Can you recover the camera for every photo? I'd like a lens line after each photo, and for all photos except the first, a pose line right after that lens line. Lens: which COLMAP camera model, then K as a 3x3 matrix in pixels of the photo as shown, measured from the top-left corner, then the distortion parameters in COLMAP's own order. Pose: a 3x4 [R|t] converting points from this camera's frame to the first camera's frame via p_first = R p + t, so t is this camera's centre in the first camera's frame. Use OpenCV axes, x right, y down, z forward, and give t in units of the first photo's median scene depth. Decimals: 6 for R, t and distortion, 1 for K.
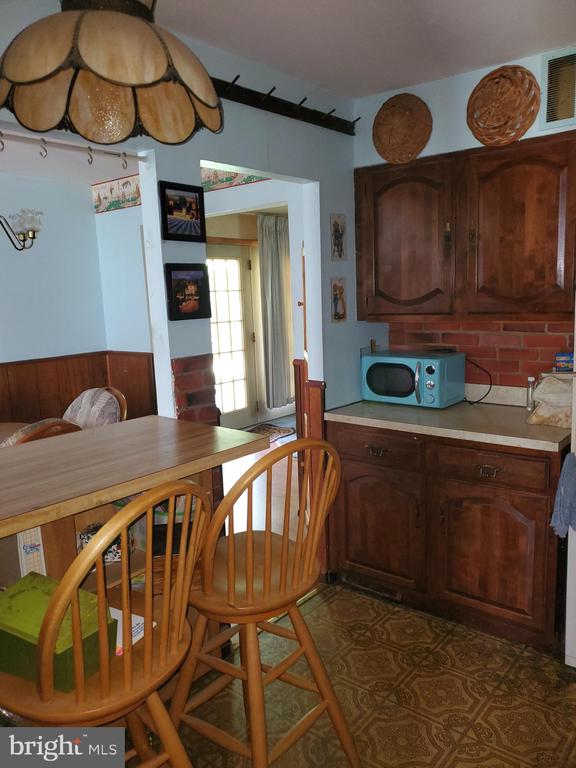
lens RADIAL K [[605.5, 0, 288.0], [0, 605.5, 385.5], [0, 0, 1]] dist [0.013646, 0.012484]
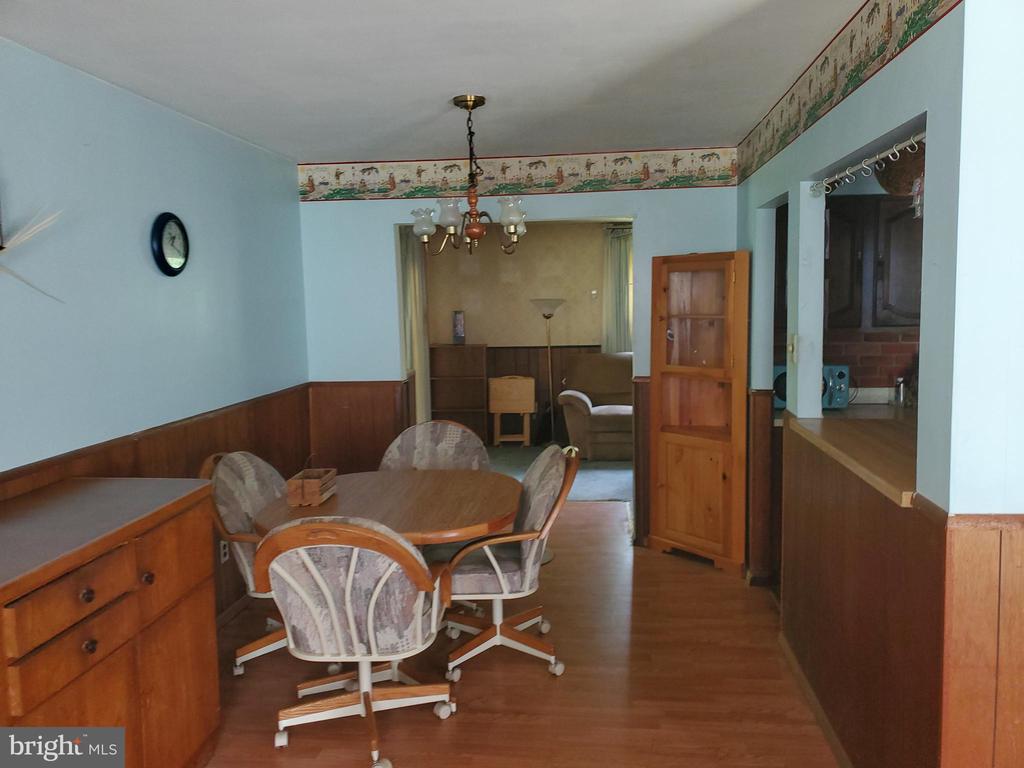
lens RADIAL K [[807.4, 0, 522.6], [0, 807.4, 365.4], [0, 0, 1]] dist [0.013646, 0.012484]
pose [[0.832845, -0.027238, 0.552836, -0.688750], [0.074001, 0.995301, -0.062444, 0.004043], [-0.548538, 0.092917, 0.830947, 0.032420]]
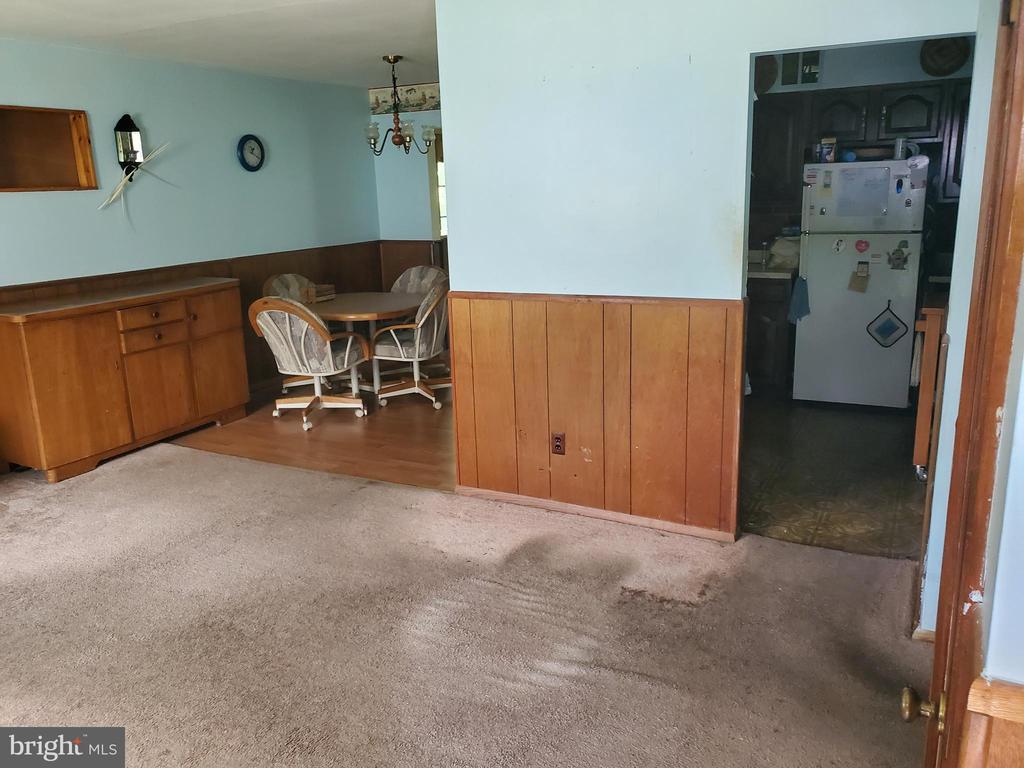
lens RADIAL K [[807.4, 0, 504.2], [0, 807.4, 381.2], [0, 0, 1]] dist [0.013646, 0.012484]
pose [[0.978651, -0.041231, 0.201350, -0.422413], [0.024771, 0.996192, 0.083594, 0.091380], [-0.204030, -0.076821, 0.975946, -0.569884]]
